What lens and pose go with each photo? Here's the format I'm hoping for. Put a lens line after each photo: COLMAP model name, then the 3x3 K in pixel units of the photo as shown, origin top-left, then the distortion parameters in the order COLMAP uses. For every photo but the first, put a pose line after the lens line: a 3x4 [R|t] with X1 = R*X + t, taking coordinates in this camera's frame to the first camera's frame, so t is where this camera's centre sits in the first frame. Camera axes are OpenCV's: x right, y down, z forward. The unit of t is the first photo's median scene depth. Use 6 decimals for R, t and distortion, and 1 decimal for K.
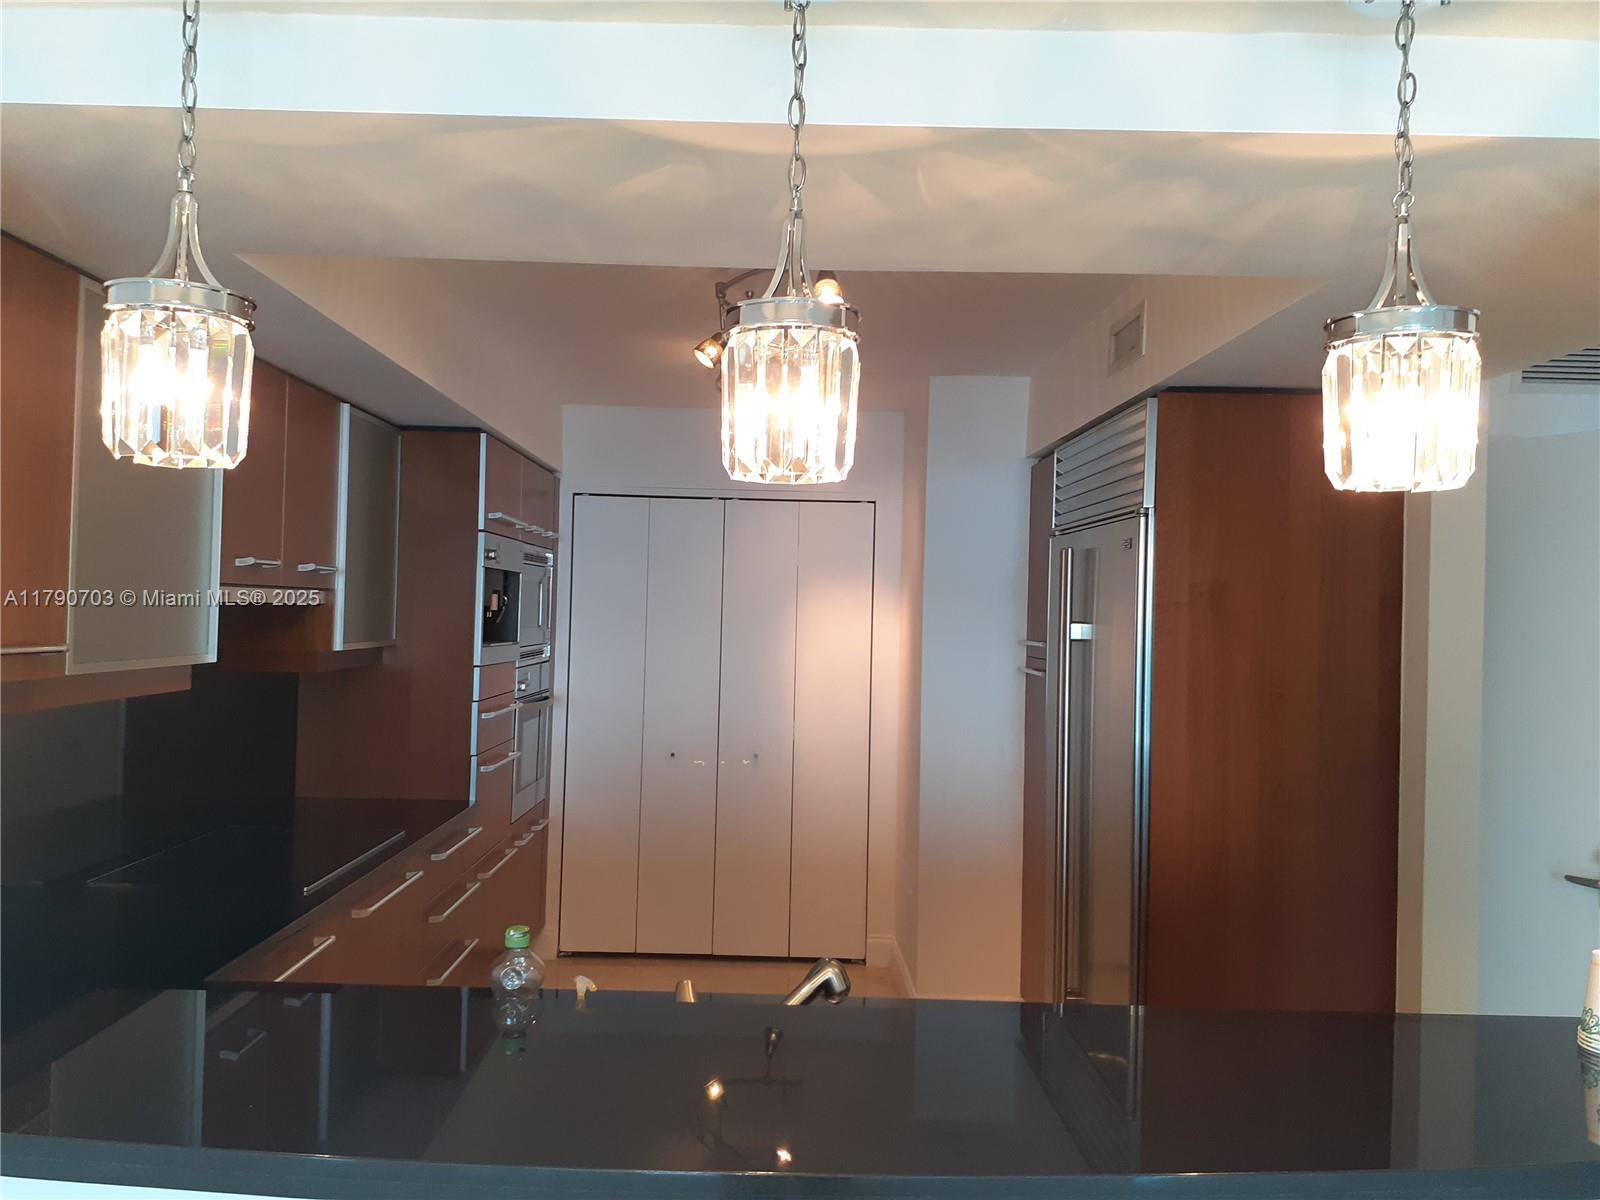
lens RADIAL K [[1305.3, 0, 800.0], [0, 1305.3, 600.0], [0, 0, 1]] dist [0.138790, -0.314675]
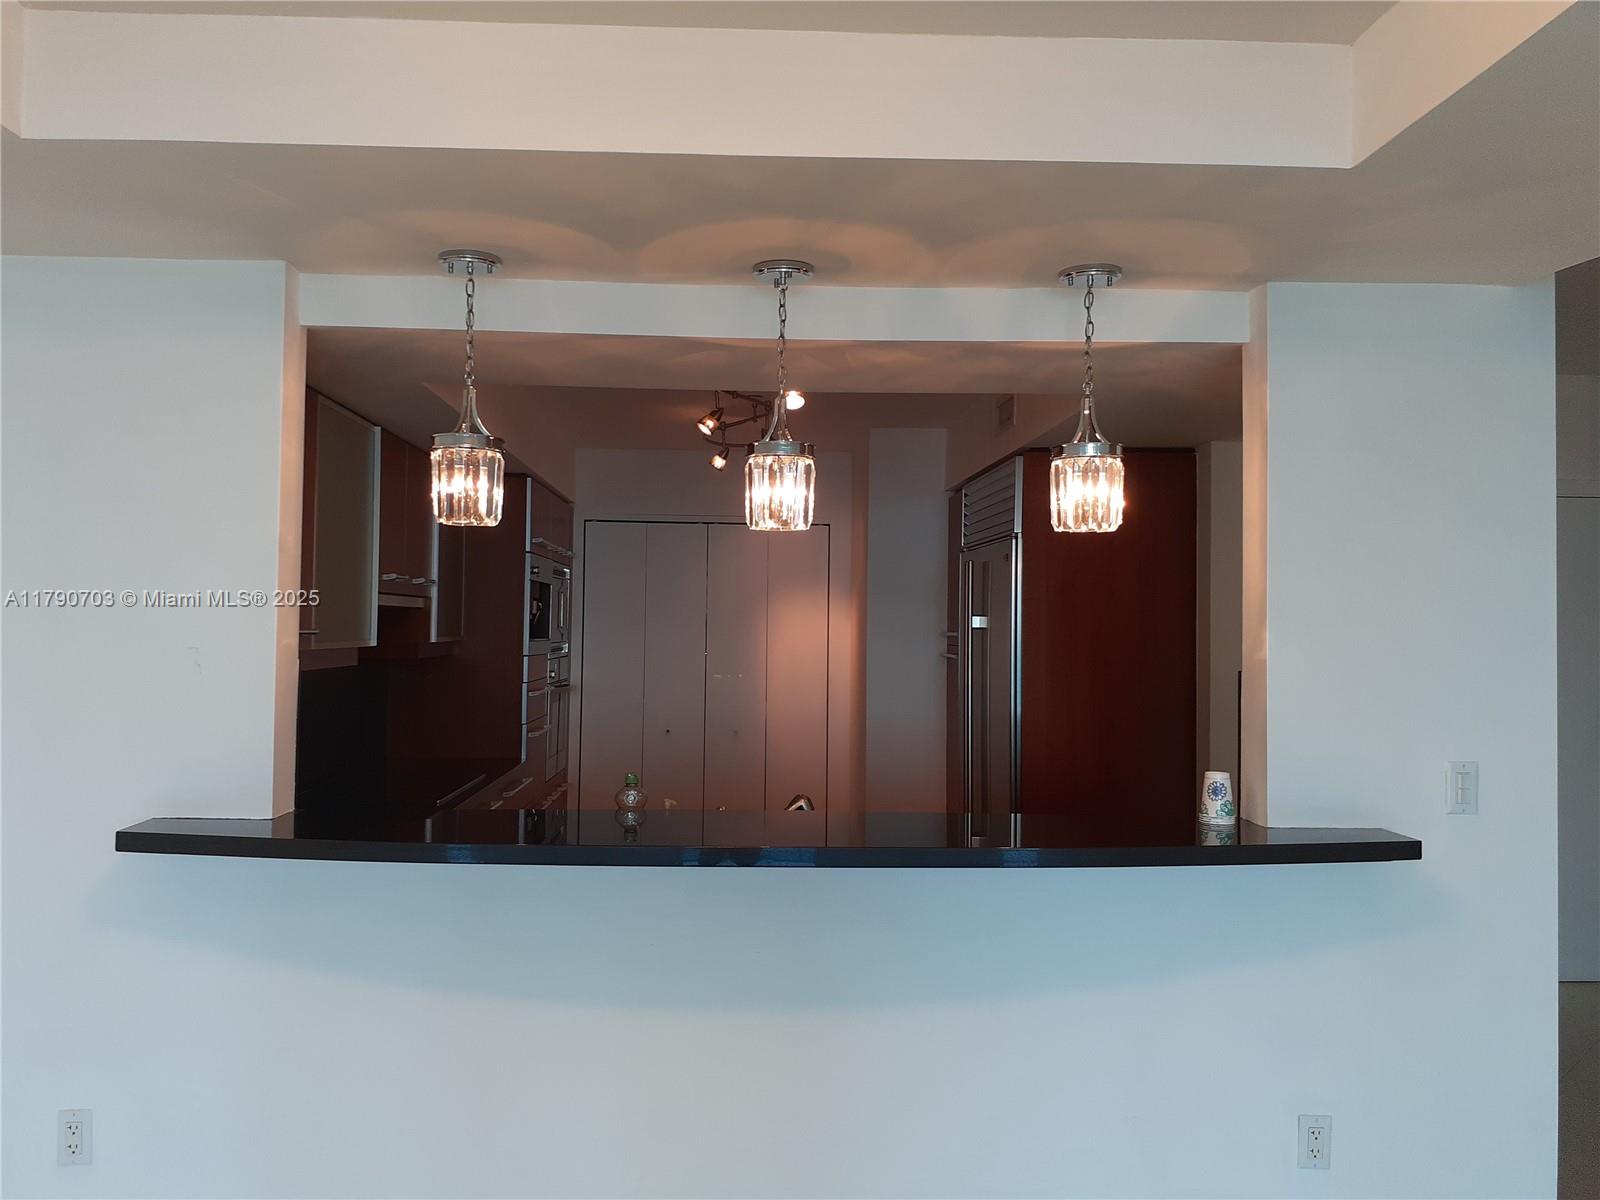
lens RADIAL K [[1305.3, 0, 800.0], [0, 1305.3, 600.0], [0, 0, 1]] dist [0.138790, -0.314675]
pose [[0.999448, -0.011169, 0.031303, -0.013523], [0.011485, 0.999885, -0.009930, 0.011164], [-0.031189, 0.010284, 0.999461, -0.316599]]
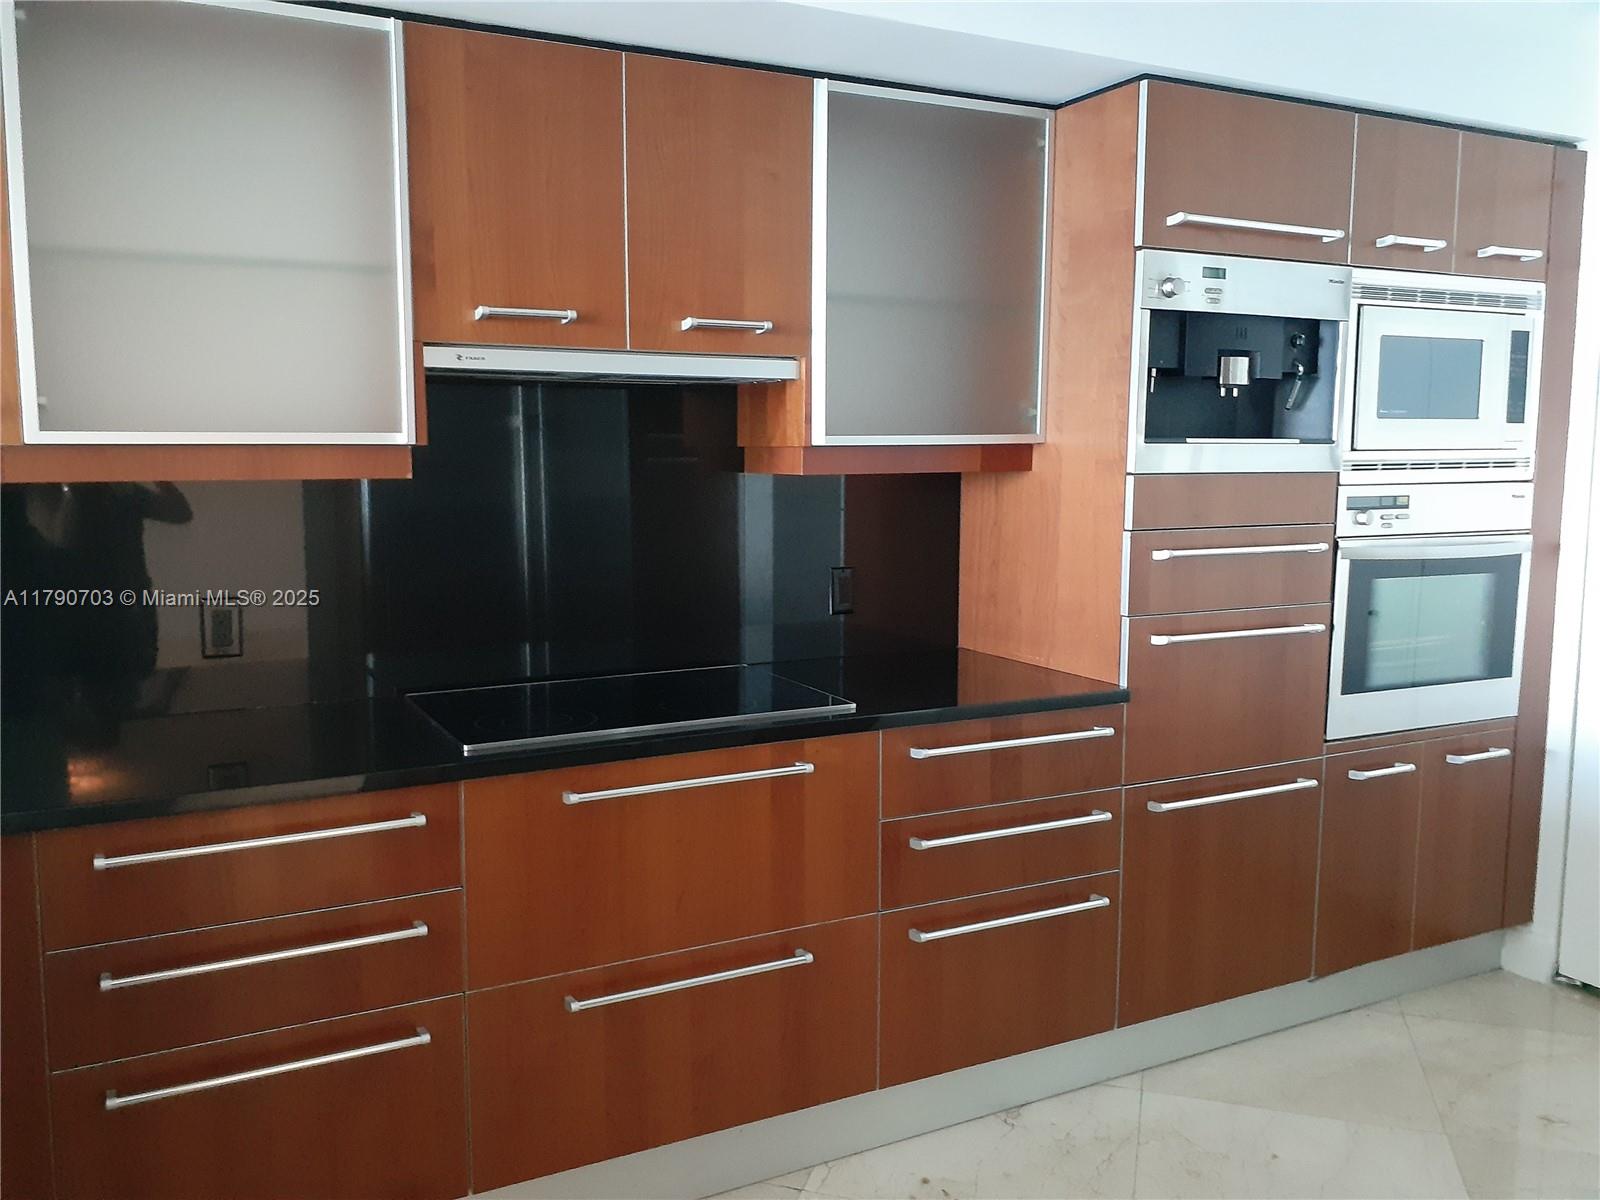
lens RADIAL K [[1295.9, 0, 800.0], [0, 1295.9, 600.0], [0, 0, 1]] dist [-0.006082, -0.000655]
pose [[0.439842, 0.072376, -0.895154, 0.234541], [0.024294, 0.995424, 0.092420, 0.049768], [0.897747, -0.062397, 0.436070, 0.598609]]
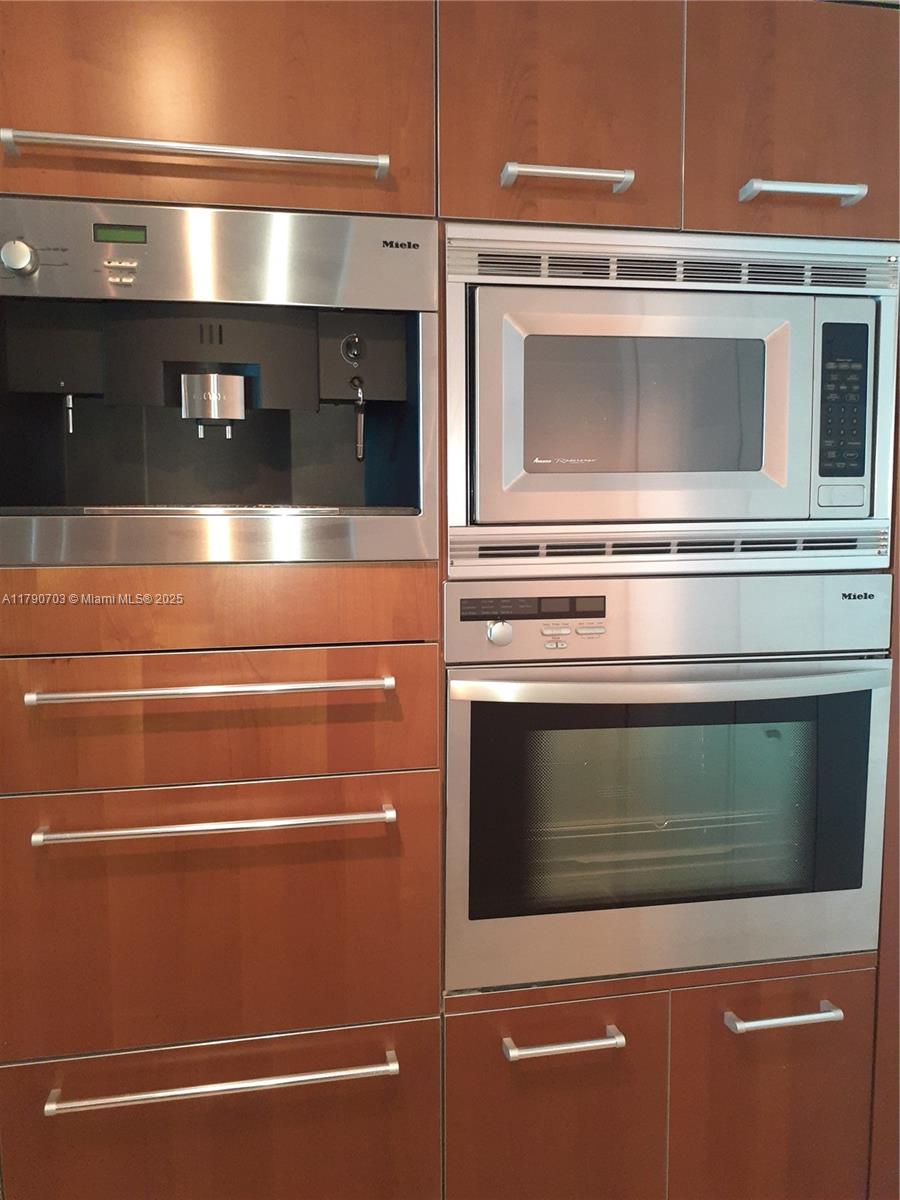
lens RADIAL K [[979.0, 0, 450.5], [0, 979.0, 609.5], [0, 0, 1]] dist [0.138790, -0.314675]
pose [[0.181442, 0.052927, -0.981976, 0.056987], [0.022965, 0.998050, 0.058036, 0.050403], [0.983133, -0.033081, 0.179873, 1.107188]]
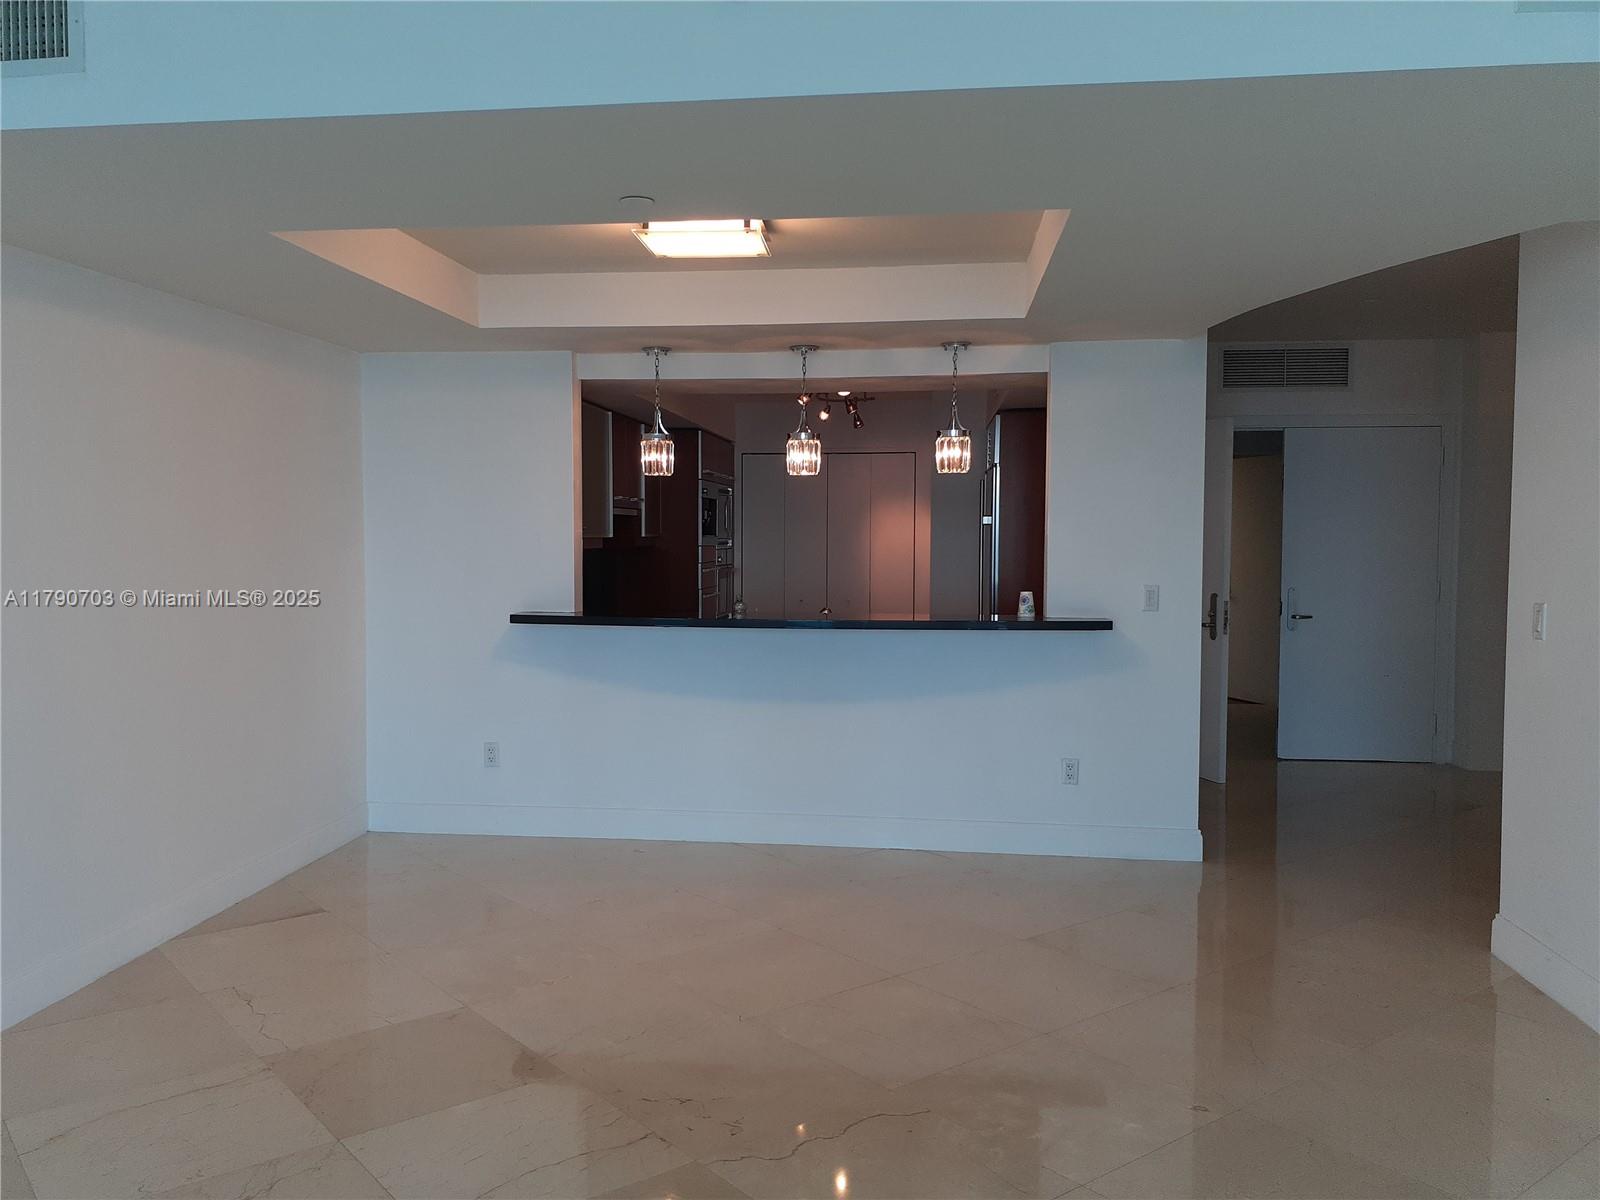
lens RADIAL K [[1295.9, 0, 800.0], [0, 1295.9, 600.0], [0, 0, 1]] dist [-0.006082, -0.000655]
pose [[0.992598, -0.018370, -0.120050, 0.149780], [0.025630, 0.997916, 0.059211, 0.019185], [0.118712, -0.061850, 0.991001, -0.990799]]
